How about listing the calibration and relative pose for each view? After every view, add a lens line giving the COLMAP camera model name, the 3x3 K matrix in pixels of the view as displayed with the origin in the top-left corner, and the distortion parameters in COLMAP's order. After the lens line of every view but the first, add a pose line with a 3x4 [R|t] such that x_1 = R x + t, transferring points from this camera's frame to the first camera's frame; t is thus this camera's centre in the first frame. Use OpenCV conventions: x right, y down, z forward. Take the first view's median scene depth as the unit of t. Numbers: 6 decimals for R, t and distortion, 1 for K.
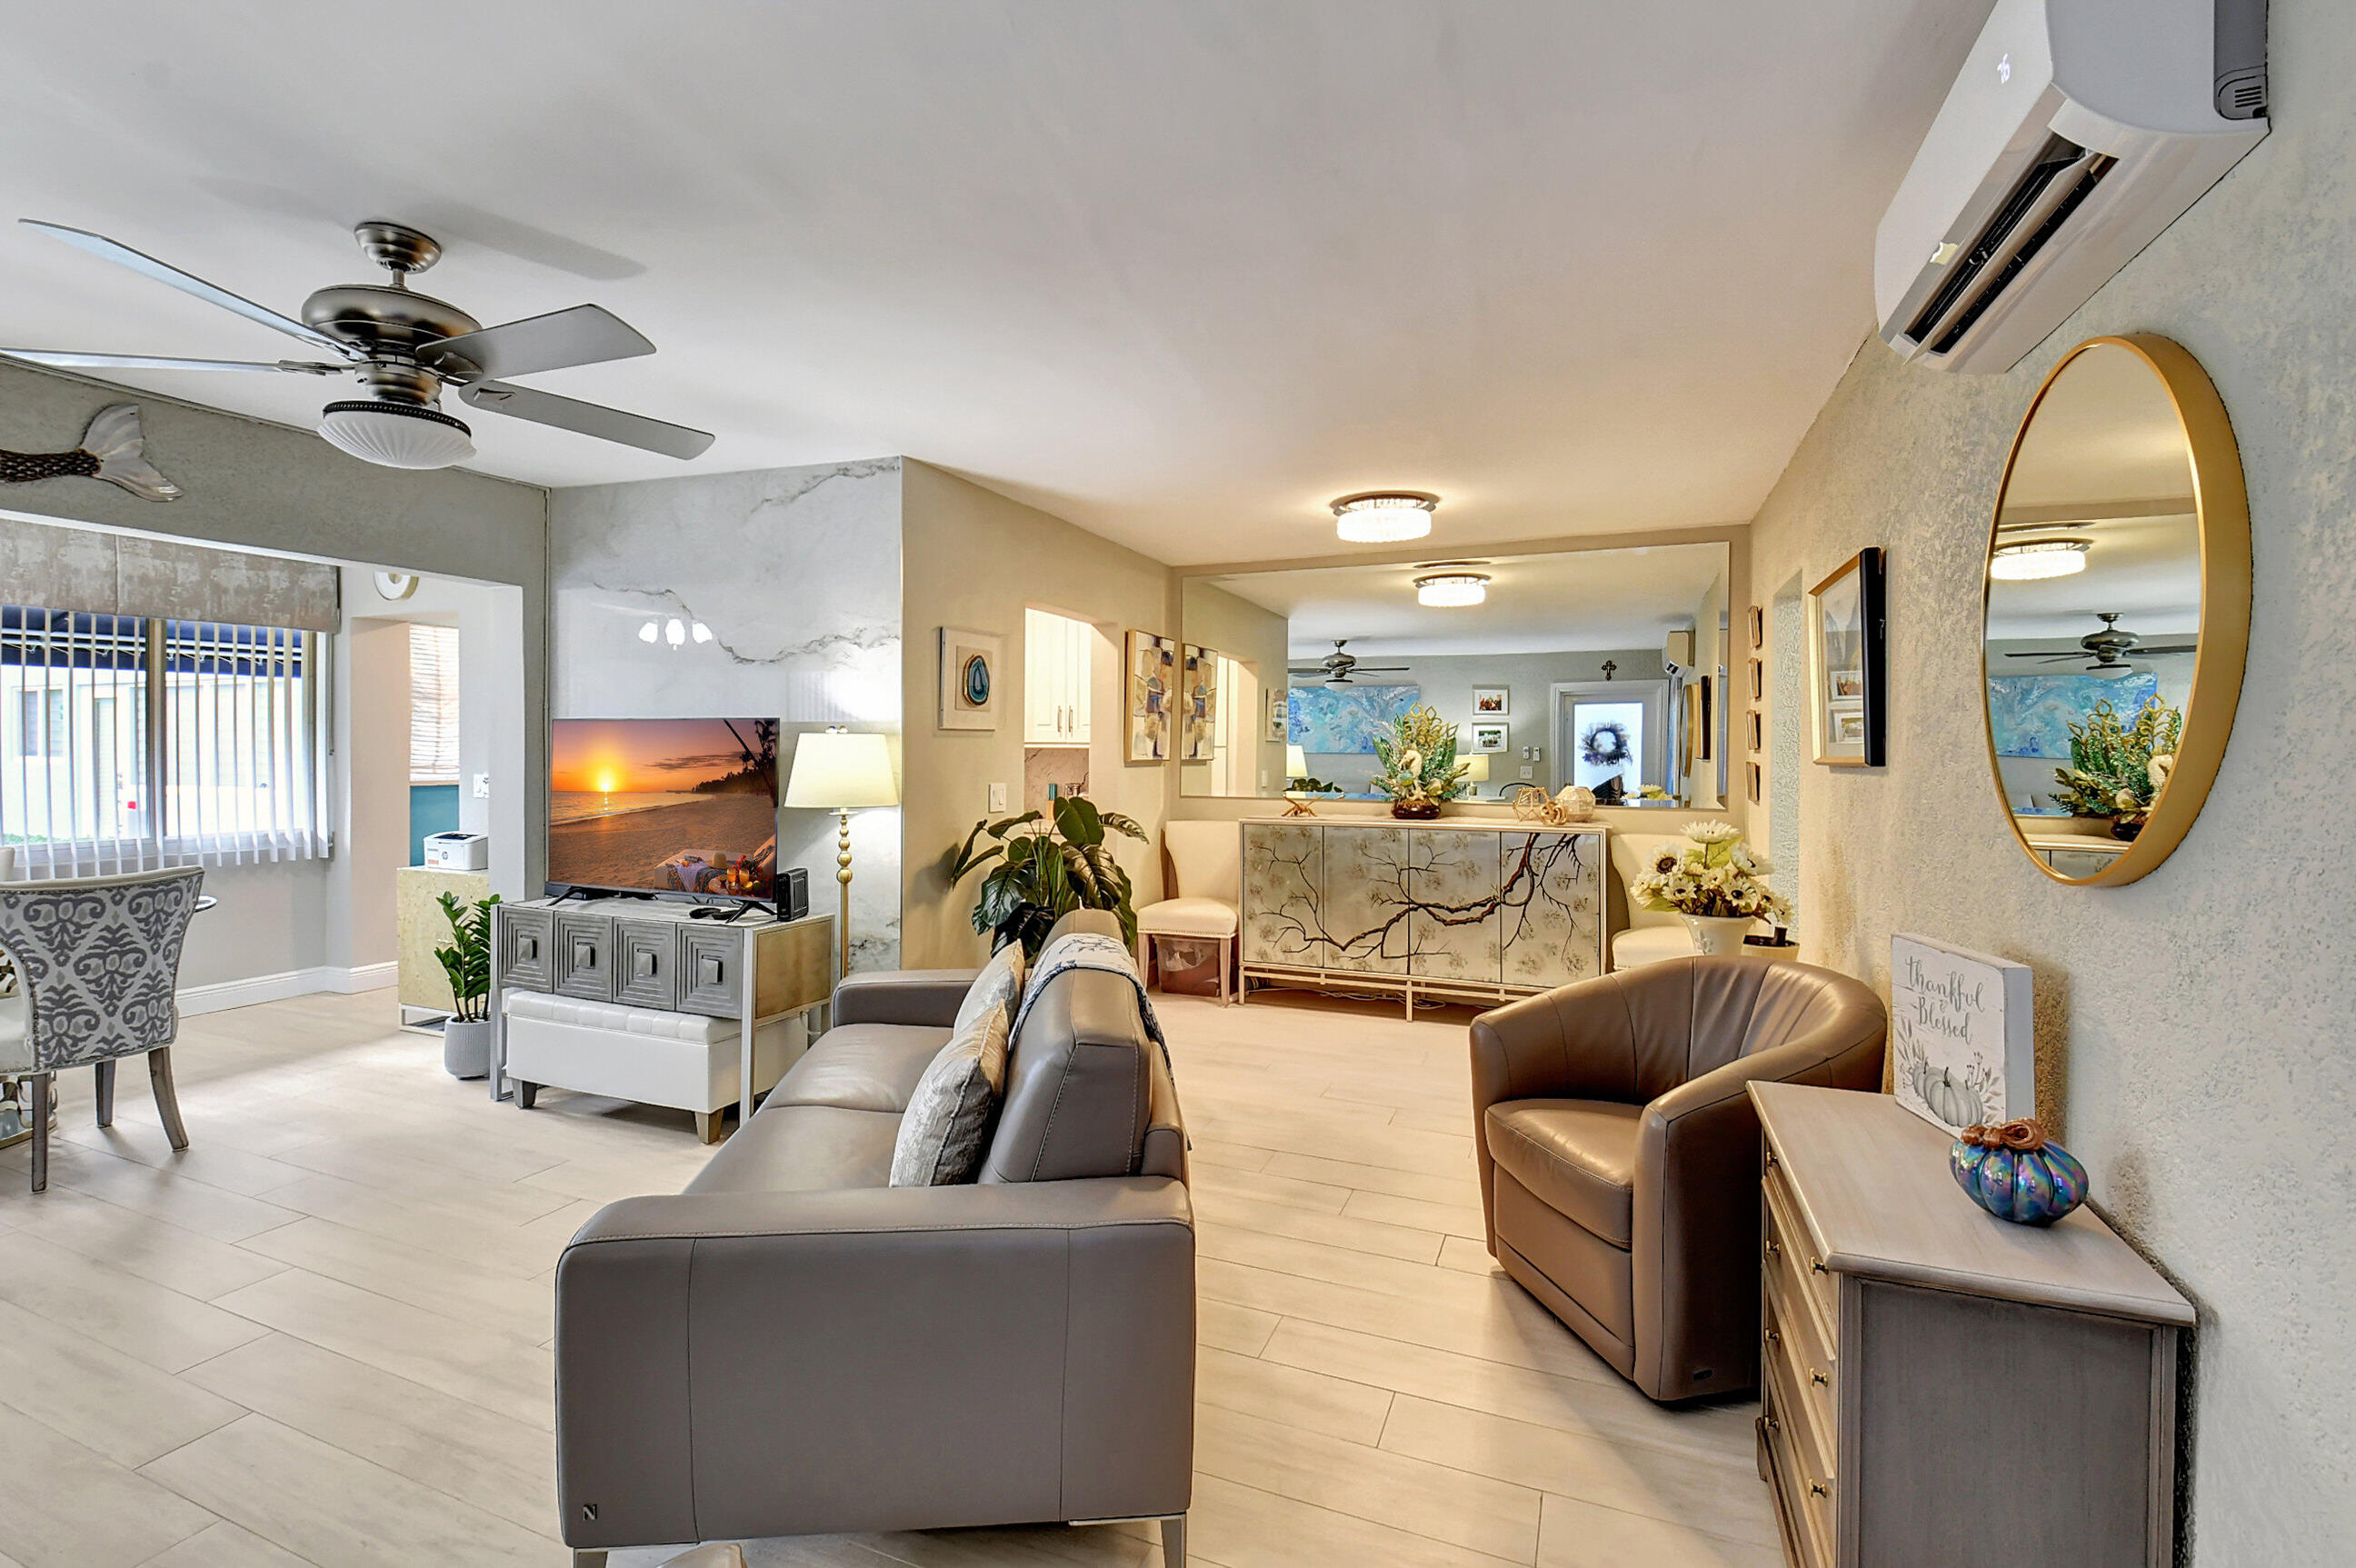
lens RADIAL K [[1059.6, 0, 1155.6], [0, 1059.6, 747.9], [0, 0, 1]] dist [0.011242, -0.011903]
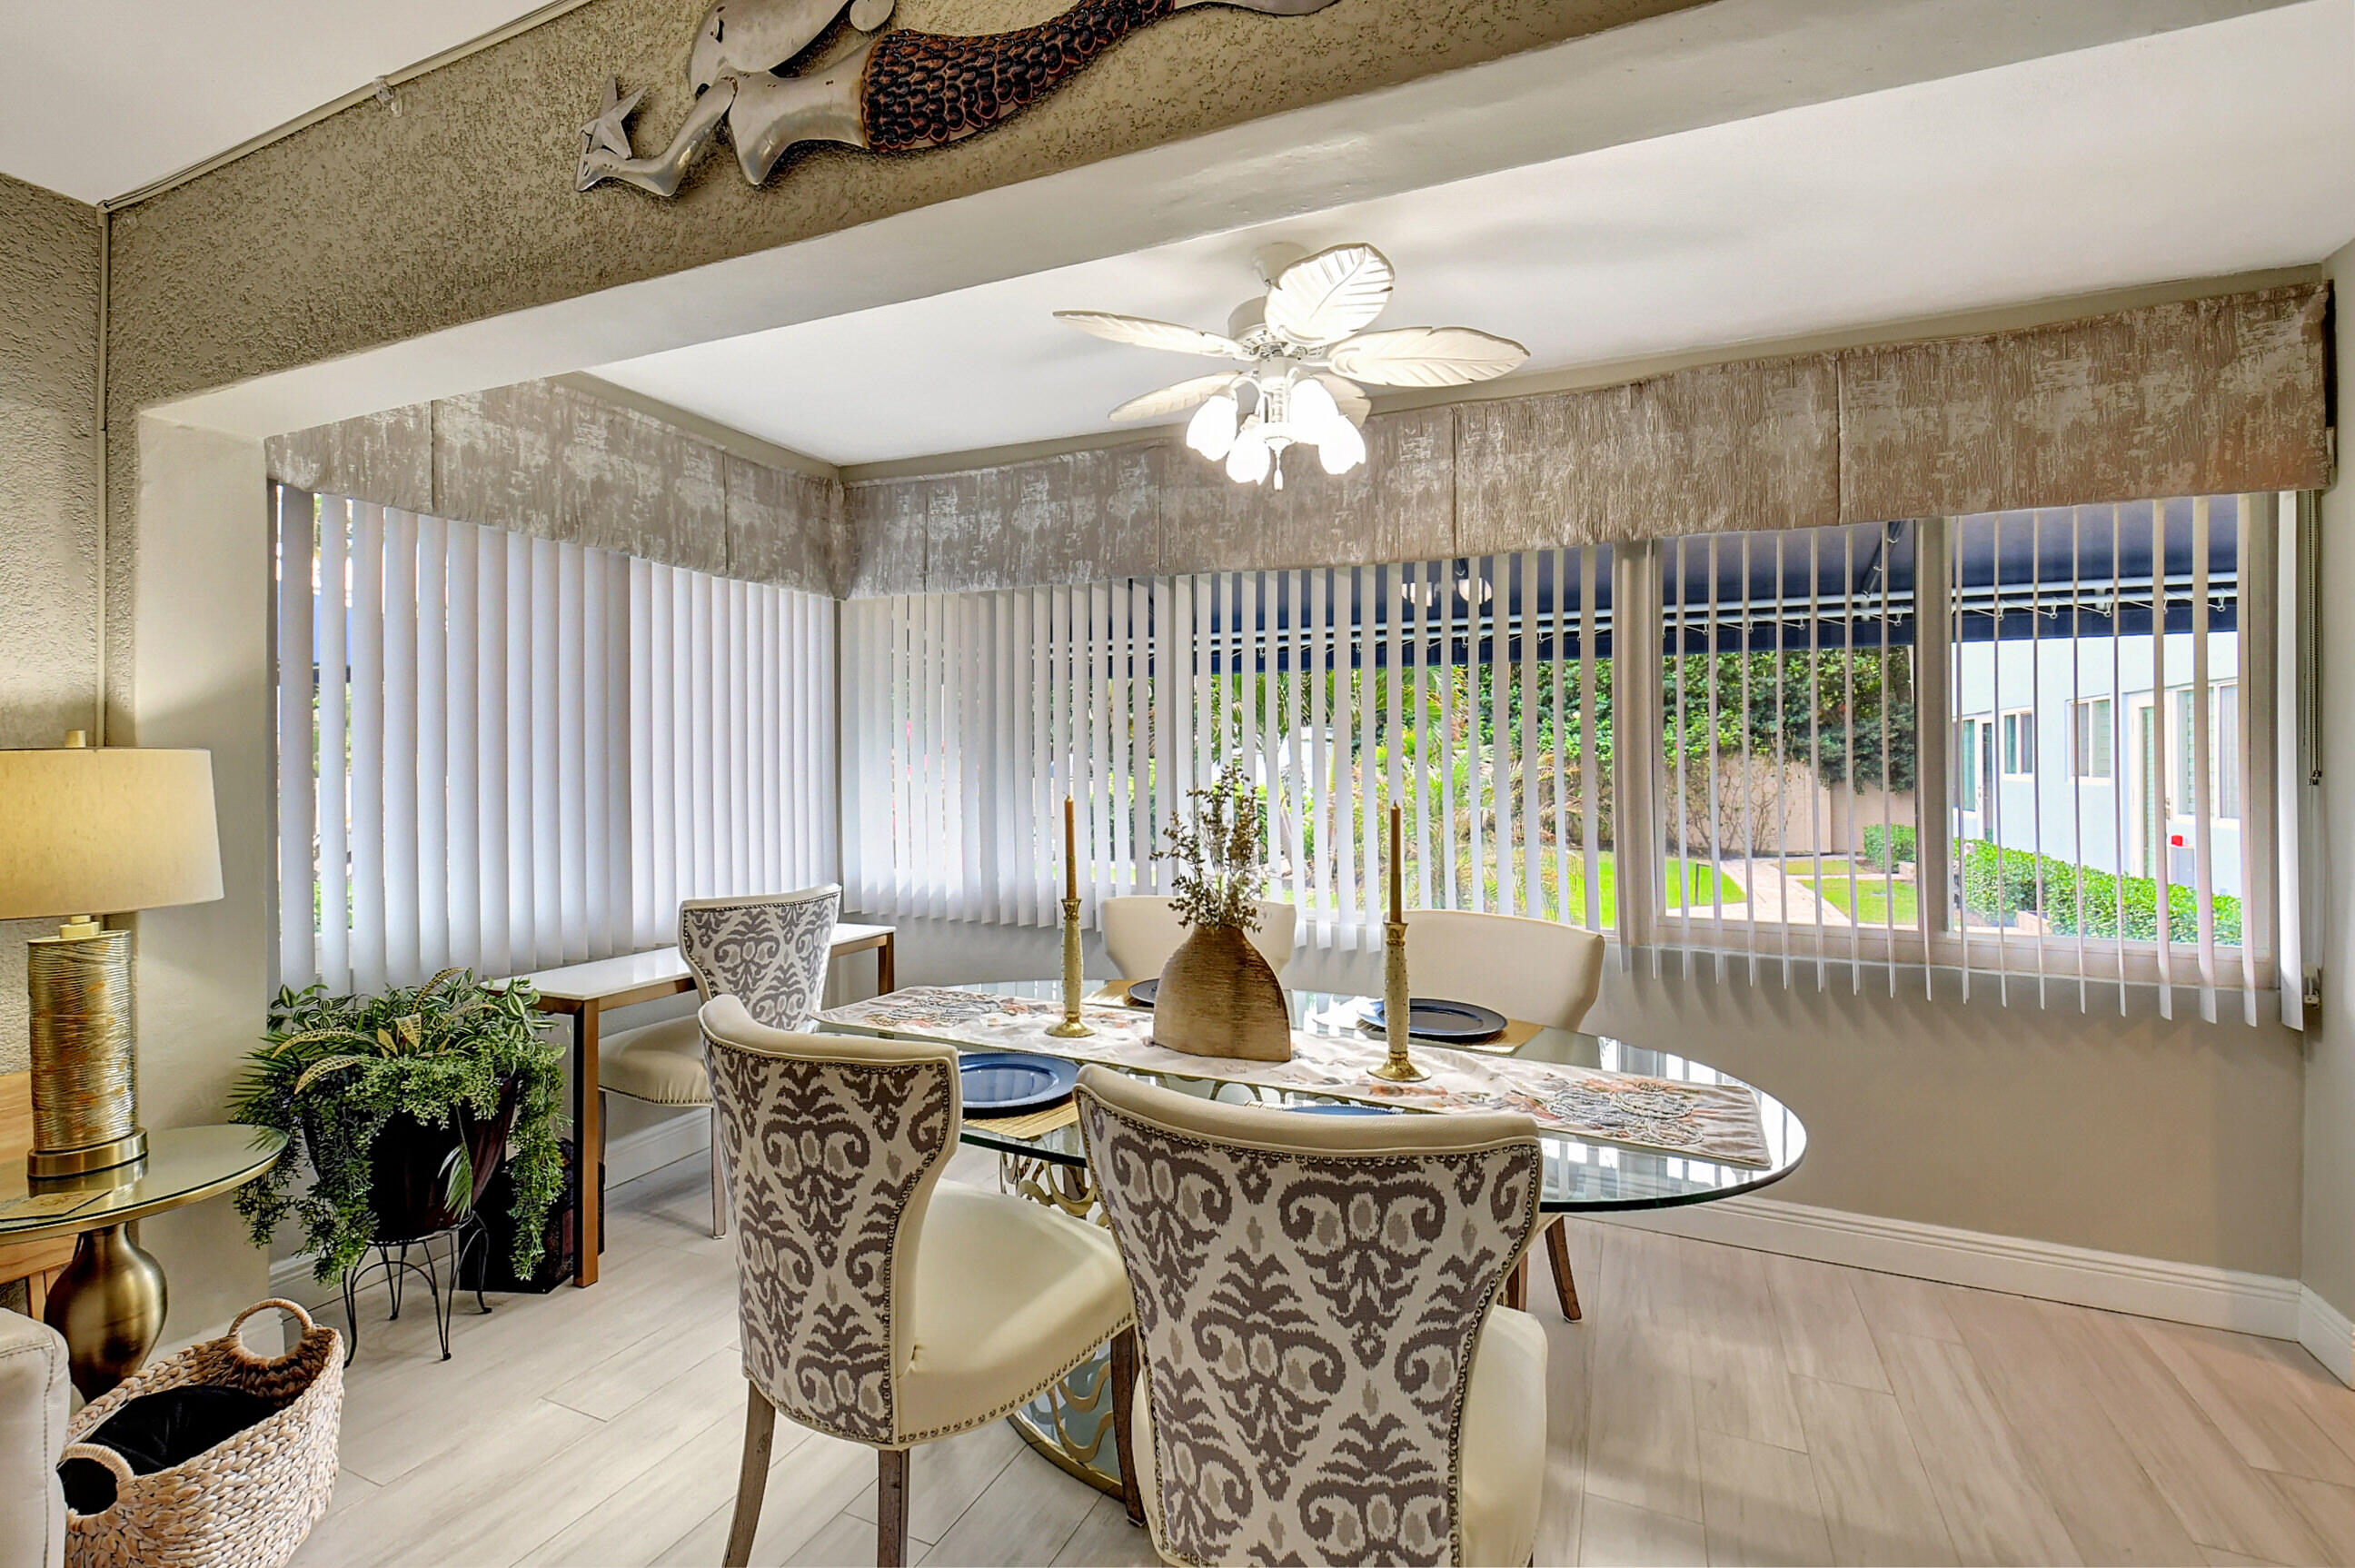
lens RADIAL K [[1059.1, 0, 1172.9], [0, 1059.1, 754.0], [0, 0, 1]] dist [0.011242, -0.011903]
pose [[-0.010541, -0.007854, -0.999914, -0.589549], [-0.006861, 0.999946, -0.007782, 0.002080], [0.999921, 0.006779, -0.010595, 0.918572]]
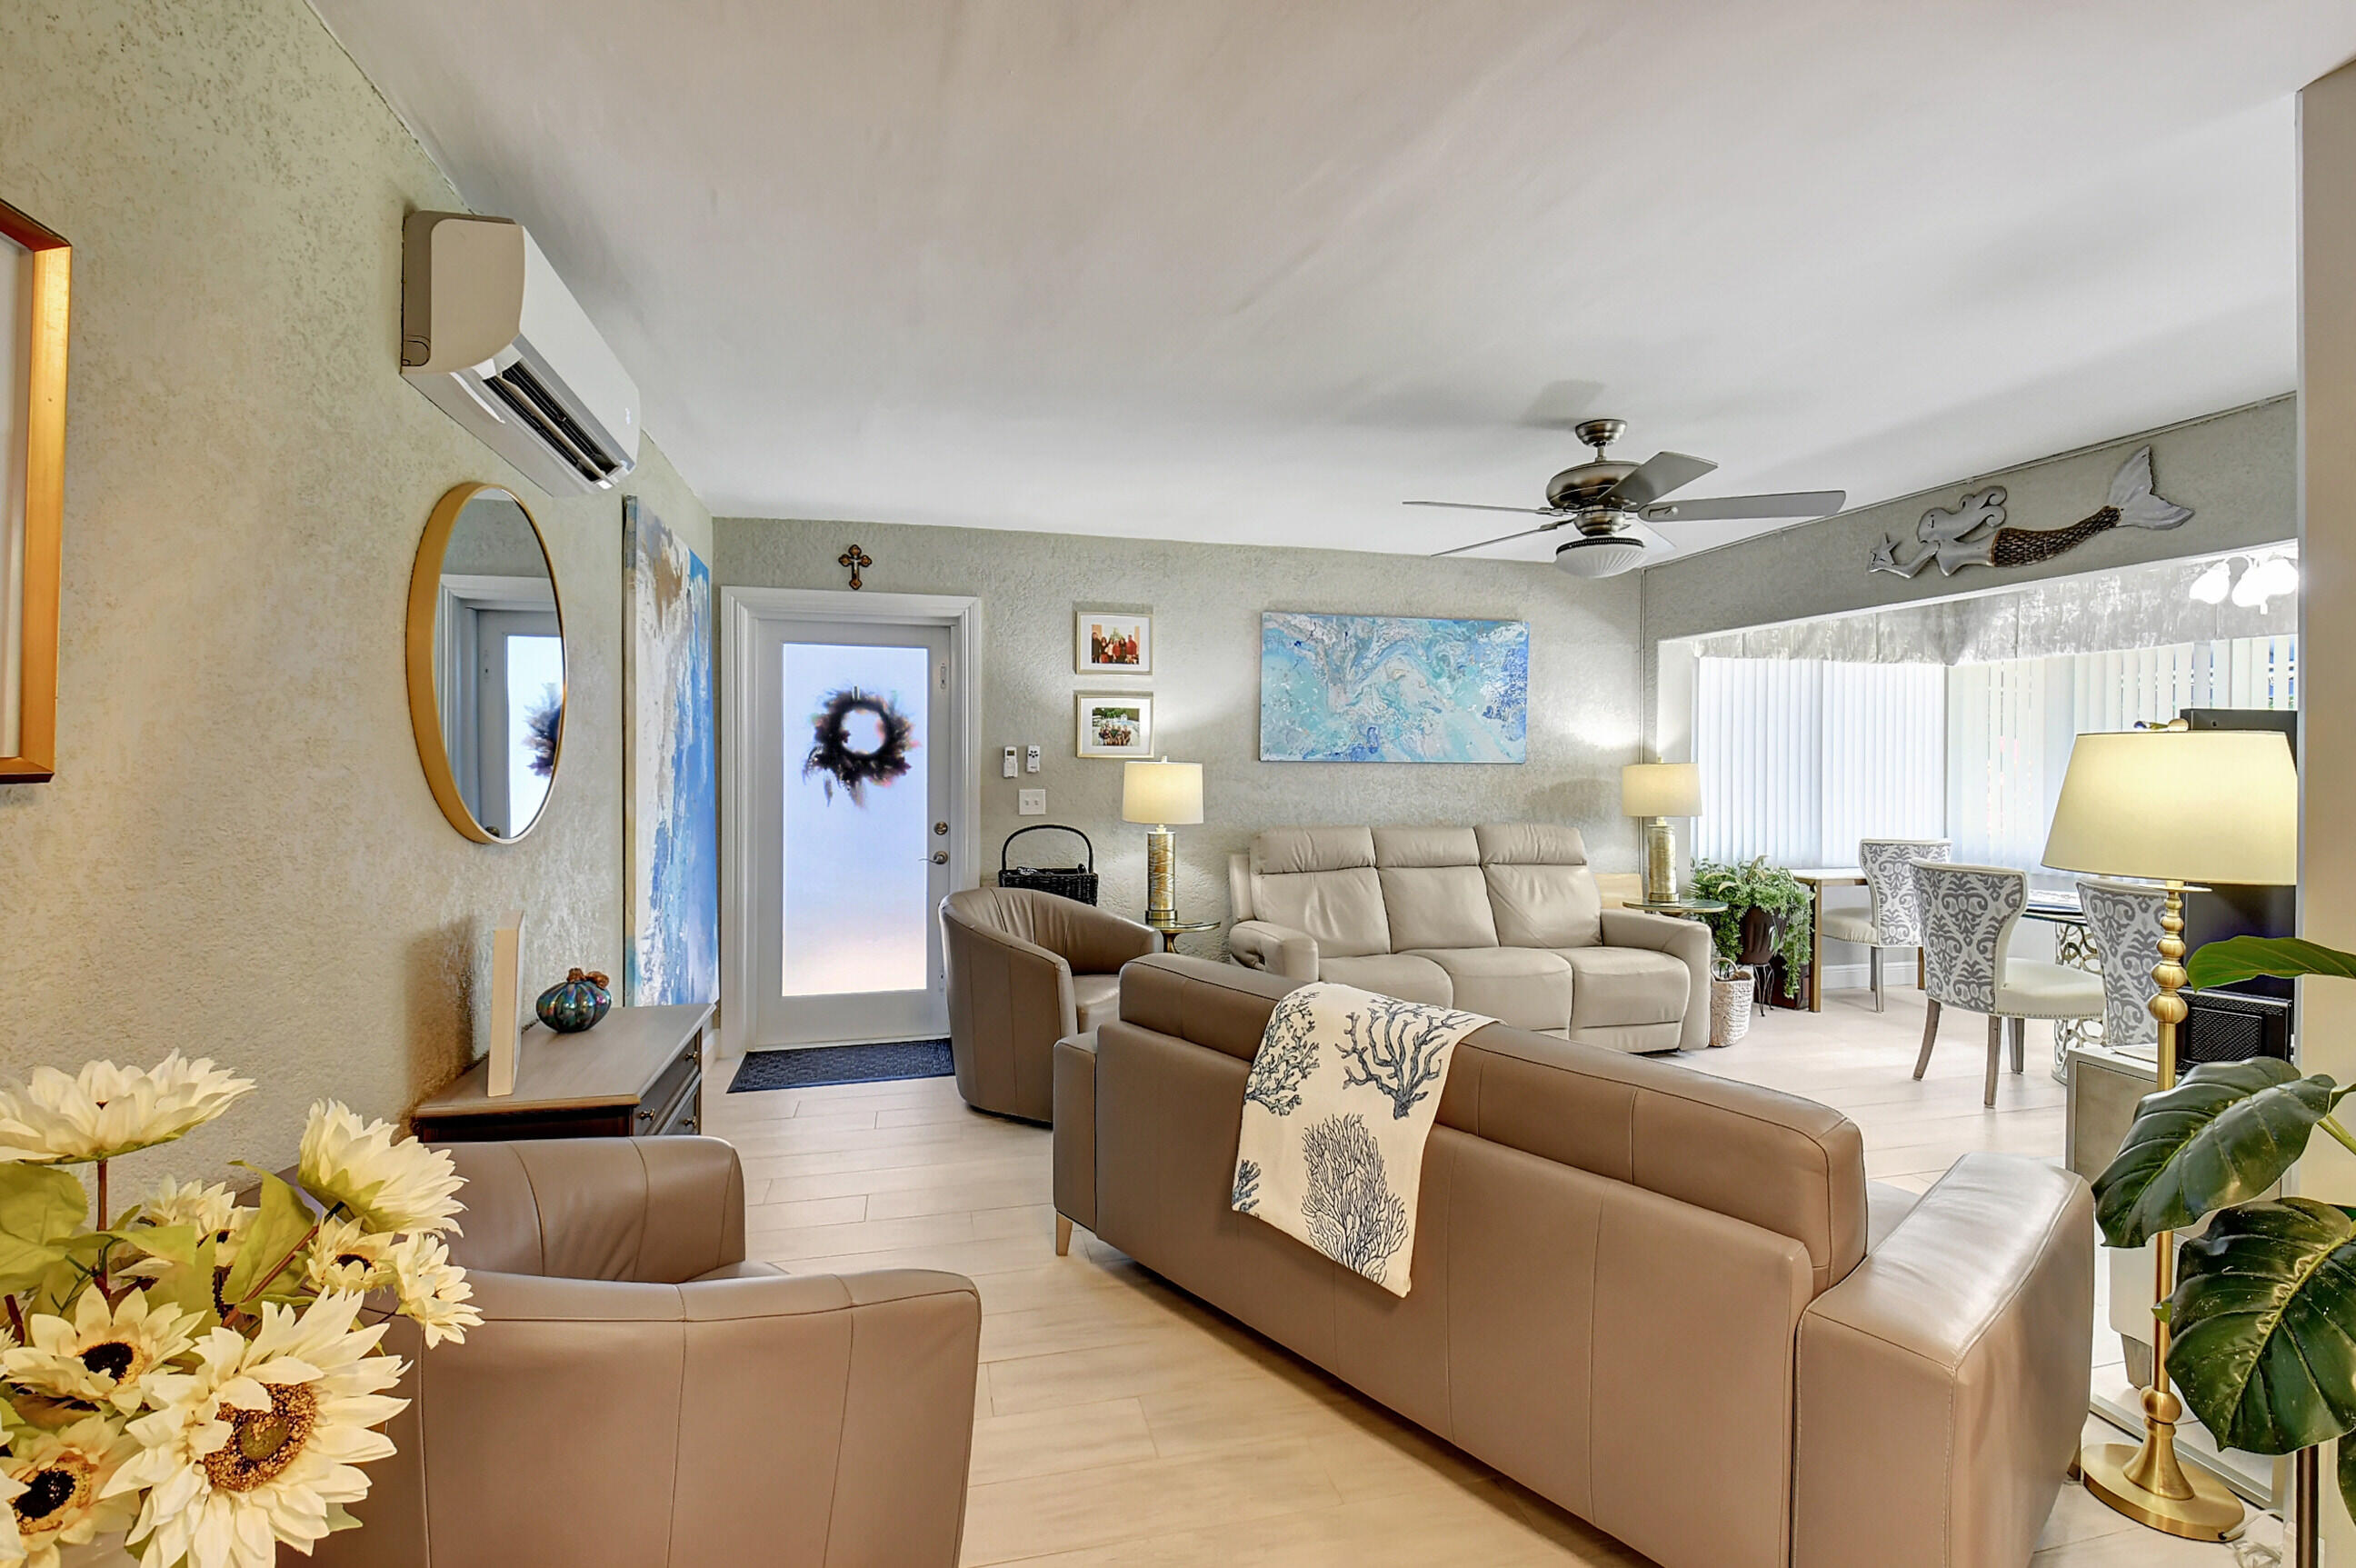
lens RADIAL K [[1059.6, 0, 1160.3], [0, 1059.6, 792.3], [0, 0, 1]] dist [0.011242, -0.011903]
pose [[-0.795821, 0.013467, -0.605382, 0.437146], [-0.003846, 0.999620, 0.027293, 0.000467], [0.605520, 0.024049, -0.795467, 1.175413]]
